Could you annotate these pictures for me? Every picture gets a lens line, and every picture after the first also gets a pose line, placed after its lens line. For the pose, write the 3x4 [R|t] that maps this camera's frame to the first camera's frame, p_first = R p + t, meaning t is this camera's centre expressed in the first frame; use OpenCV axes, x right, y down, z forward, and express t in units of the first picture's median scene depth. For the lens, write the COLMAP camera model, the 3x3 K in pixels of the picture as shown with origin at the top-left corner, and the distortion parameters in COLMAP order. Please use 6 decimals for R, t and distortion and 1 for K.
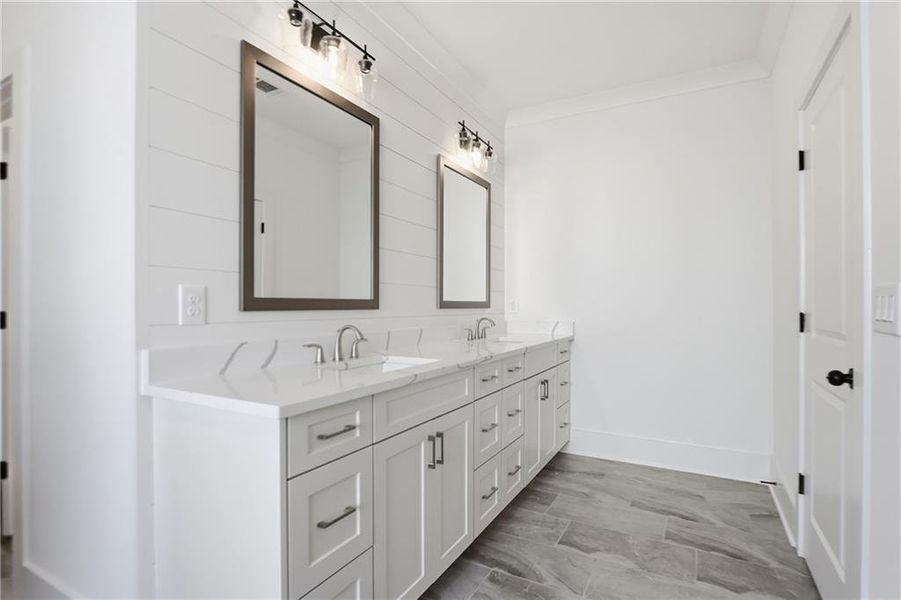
lens RADIAL K [[435.9, 0, 456.6], [0, 435.9, 302.1], [0, 0, 1]] dist [-0.014807, 0.000011]
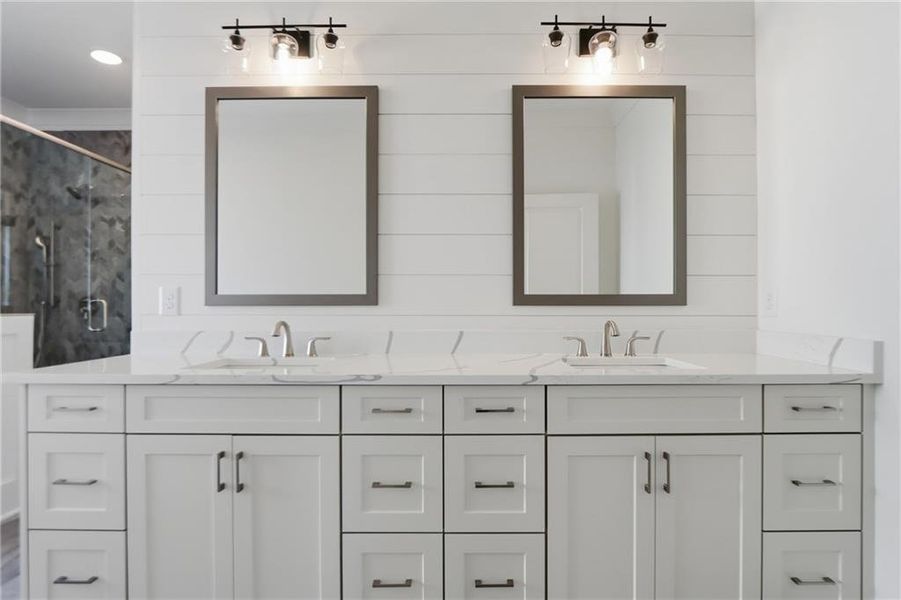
lens RADIAL K [[435.9, 0, 456.6], [0, 435.9, 302.1], [0, 0, 1]] dist [-0.014807, 0.000011]
pose [[0.489824, -0.002857, -0.871817, 0.813013], [0.006789, 0.999977, 0.000537, 0.012891], [0.871795, -0.006182, 0.489832, 0.881582]]
